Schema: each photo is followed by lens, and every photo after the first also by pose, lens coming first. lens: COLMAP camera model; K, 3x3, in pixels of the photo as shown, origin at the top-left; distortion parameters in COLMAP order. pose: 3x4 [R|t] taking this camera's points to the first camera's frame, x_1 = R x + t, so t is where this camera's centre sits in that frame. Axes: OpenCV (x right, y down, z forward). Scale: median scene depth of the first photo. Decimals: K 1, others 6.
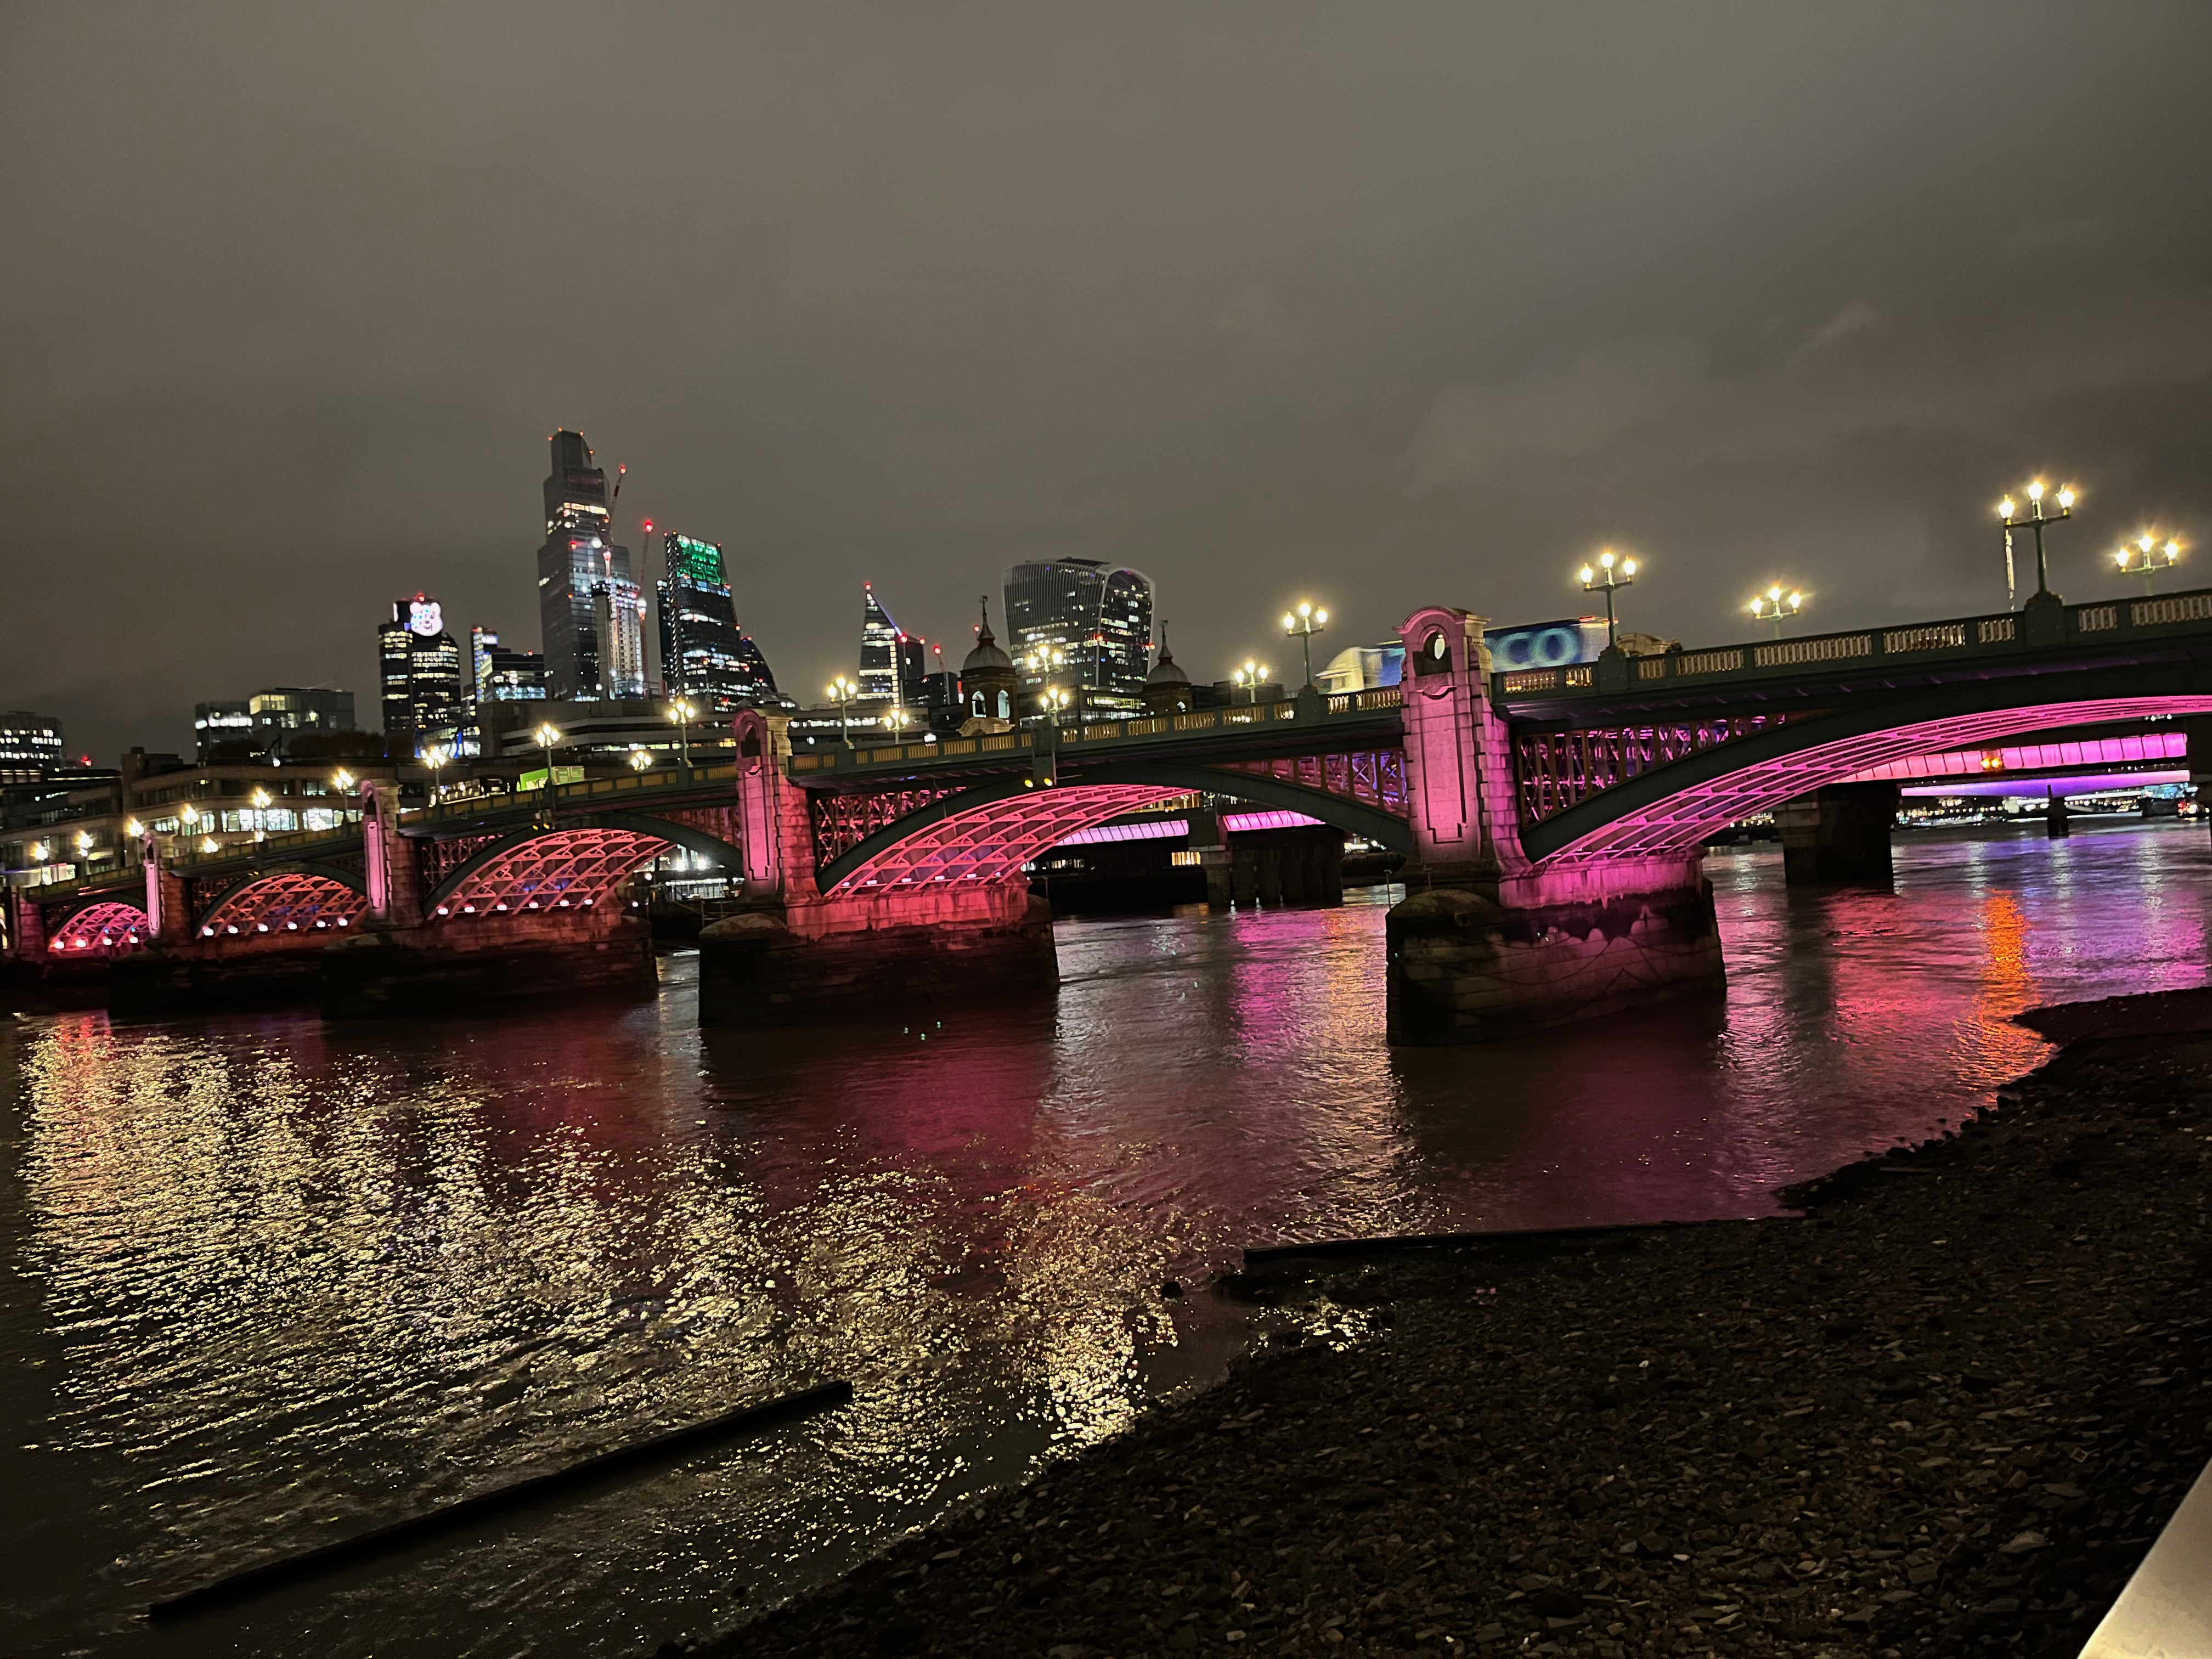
lens RADIAL K [[1657.2, 0, 1102.3], [0, 1657.2, 827.5], [0, 0, 1]] dist [0.040694, -0.000365]
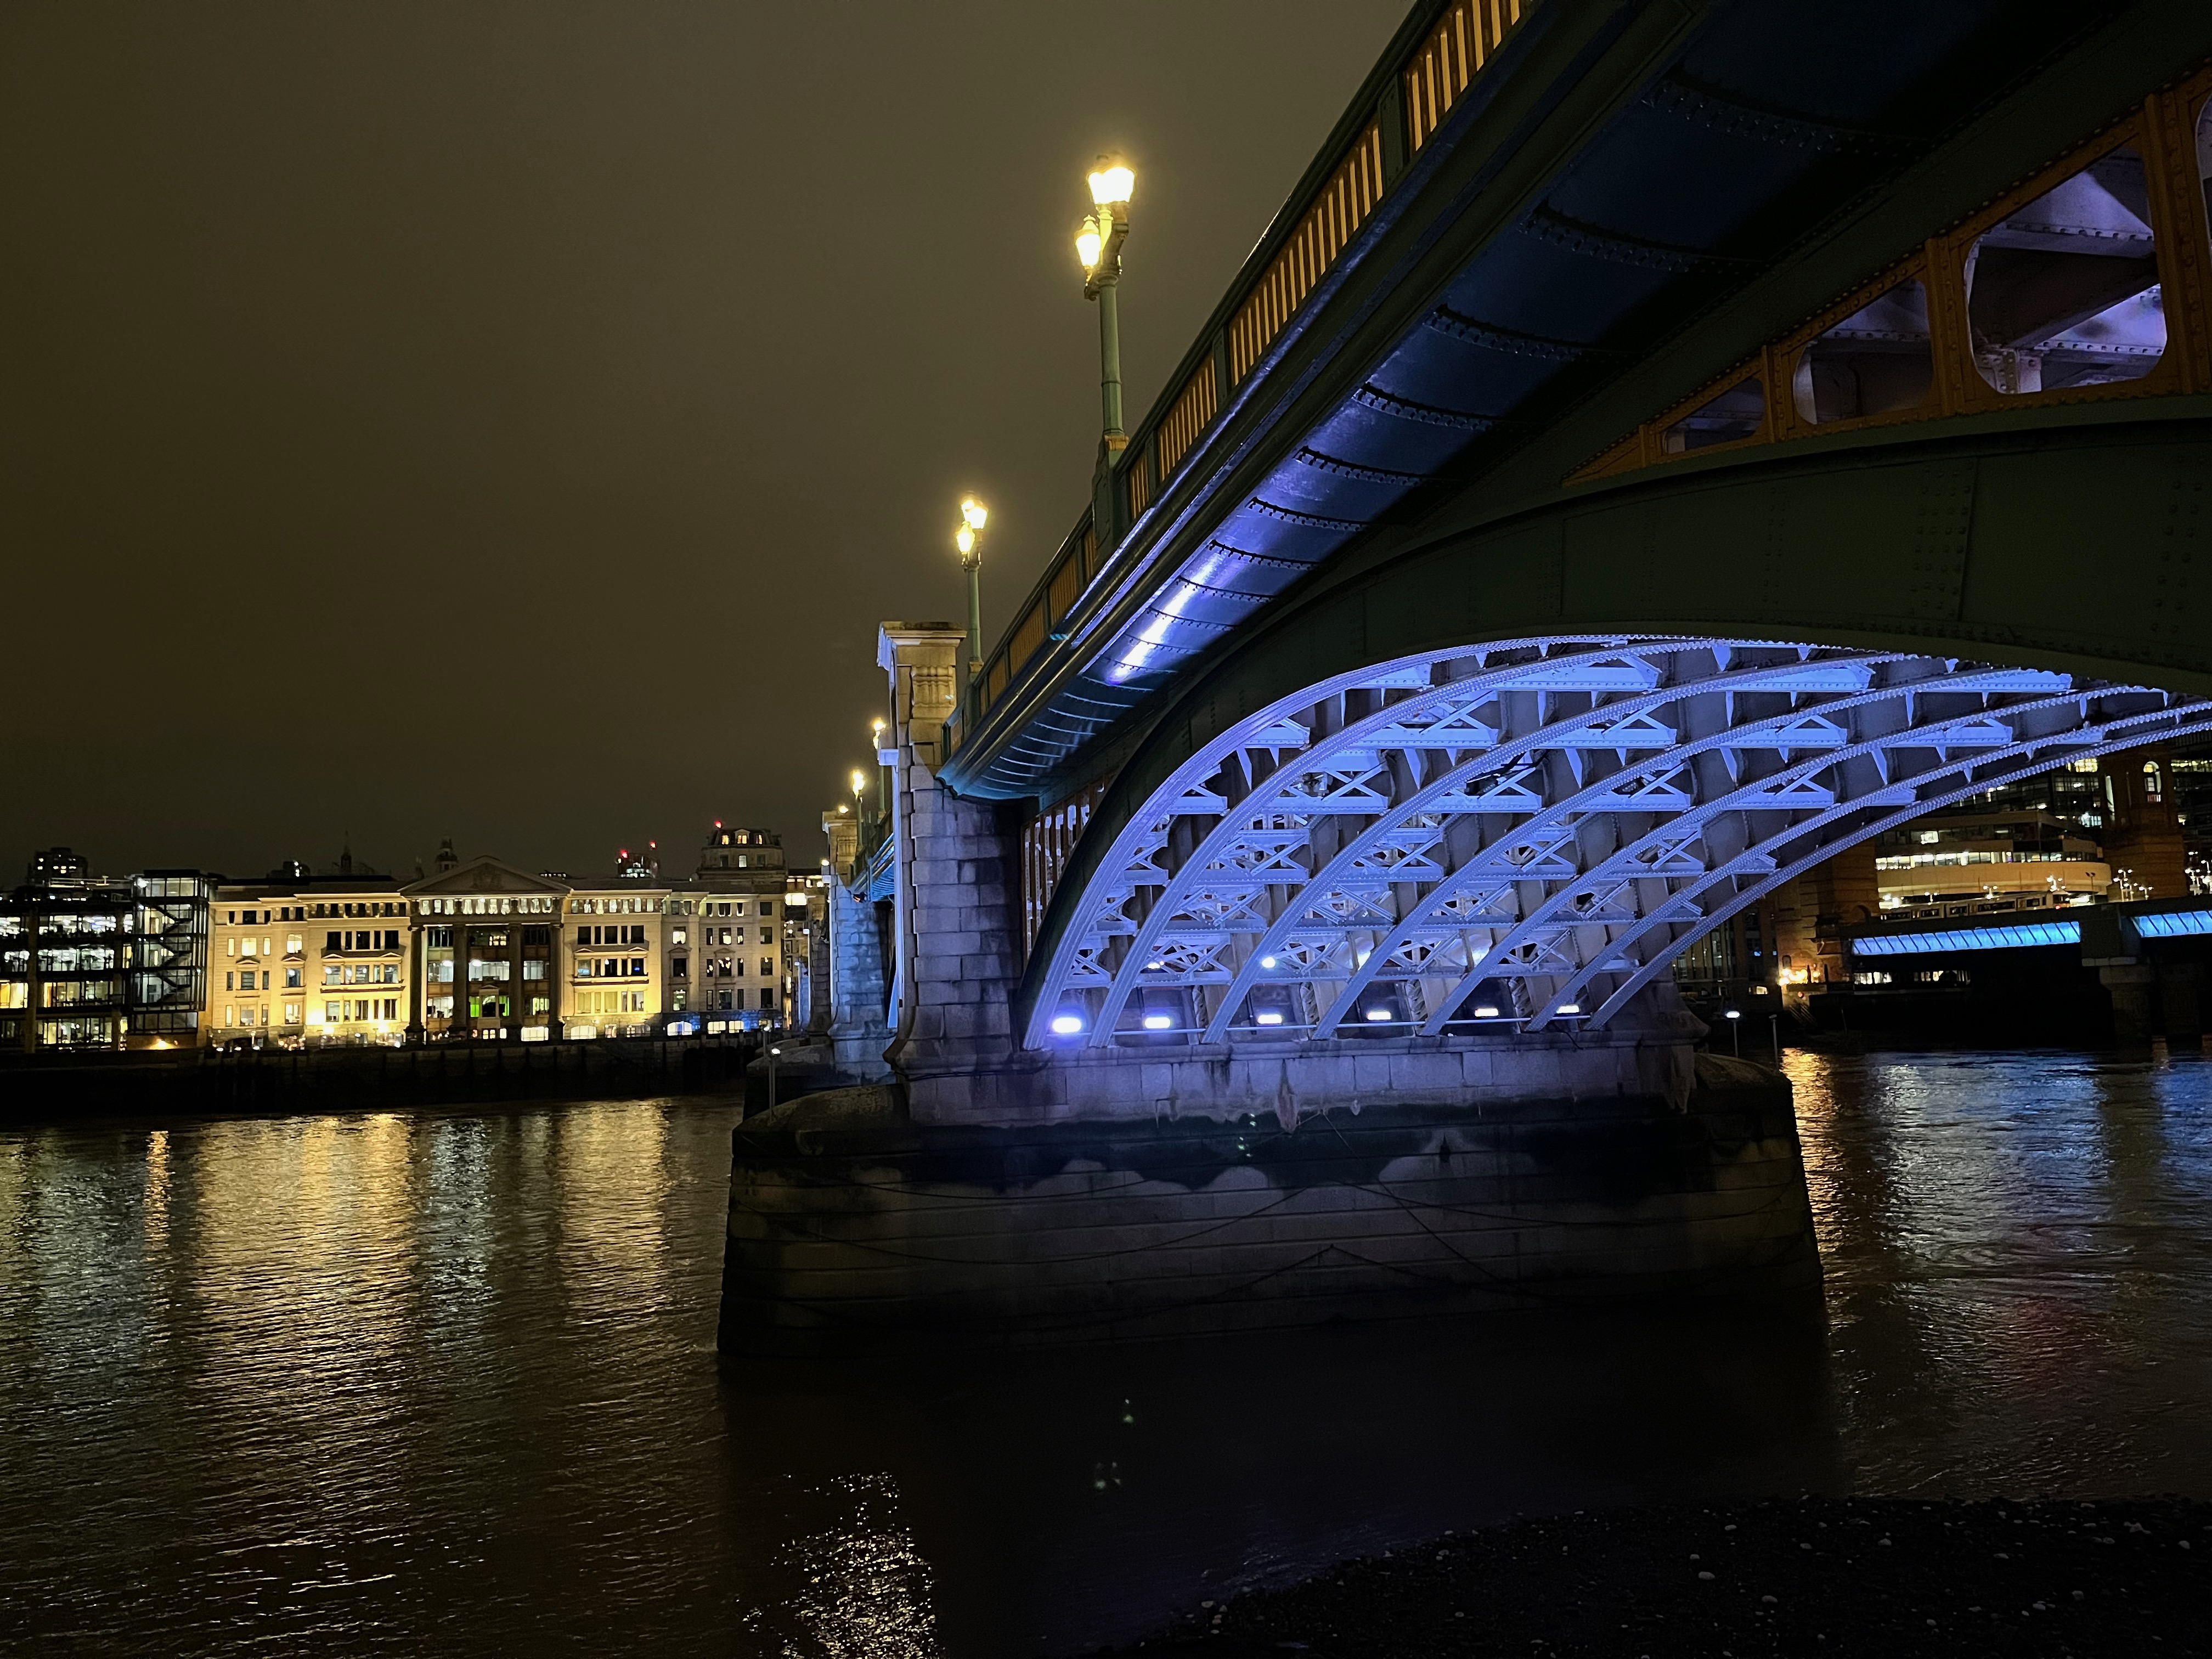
lens RADIAL K [[1657.2, 0, 1106.8], [0, 1657.2, 825.3], [0, 0, 1]] dist [0.040694, -0.000365]
pose [[0.803167, -0.029629, -0.595017, 0.570557], [-0.003071, 0.998543, -0.053868, -0.022186], [0.595746, 0.045092, 0.801906, 0.505706]]
